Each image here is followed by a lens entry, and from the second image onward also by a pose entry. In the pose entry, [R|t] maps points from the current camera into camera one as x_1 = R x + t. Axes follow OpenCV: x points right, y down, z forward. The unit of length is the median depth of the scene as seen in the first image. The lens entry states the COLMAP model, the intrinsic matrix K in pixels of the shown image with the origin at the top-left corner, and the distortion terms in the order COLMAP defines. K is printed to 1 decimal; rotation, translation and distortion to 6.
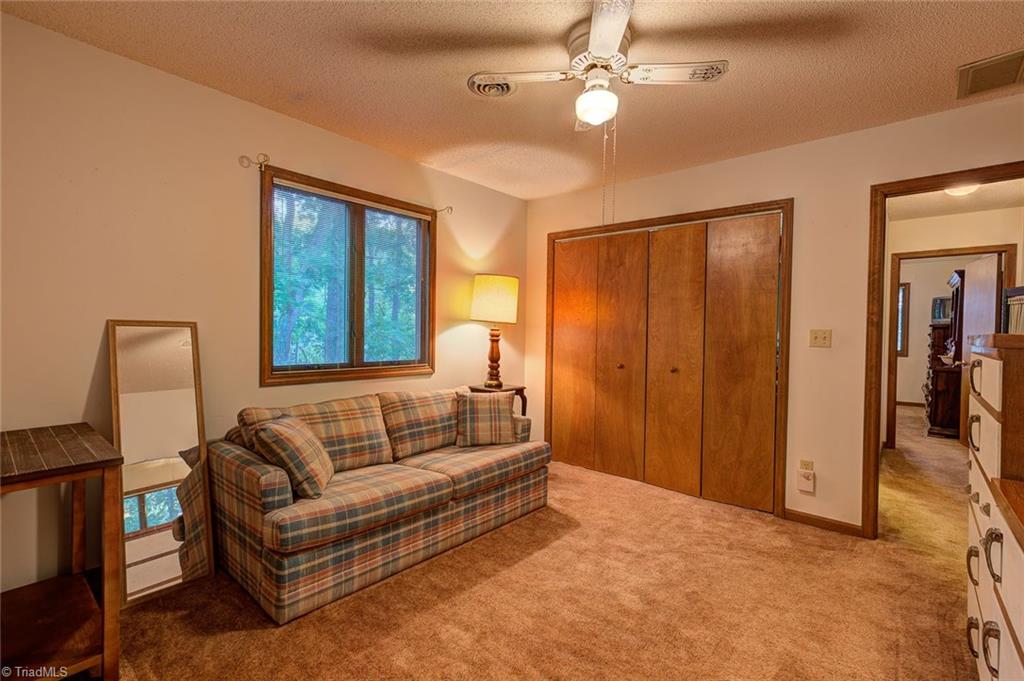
lens RADIAL K [[466.8, 0, 507.4], [0, 466.8, 337.2], [0, 0, 1]] dist [0.012163, 0.002000]
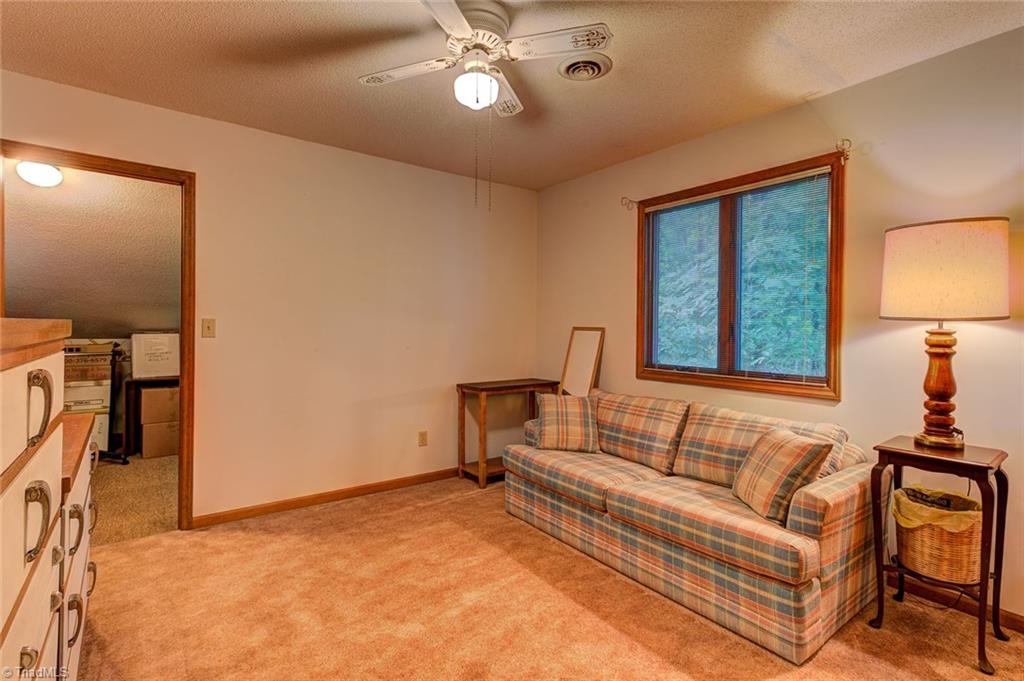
lens RADIAL K [[466.8, 0, 507.8], [0, 466.8, 335.5], [0, 0, 1]] dist [0.012163, 0.002000]
pose [[-0.187208, -0.002131, -0.982318, 0.737251], [-0.029112, 0.999570, 0.003380, -0.003136], [0.981889, 0.029230, -0.187189, 0.853076]]
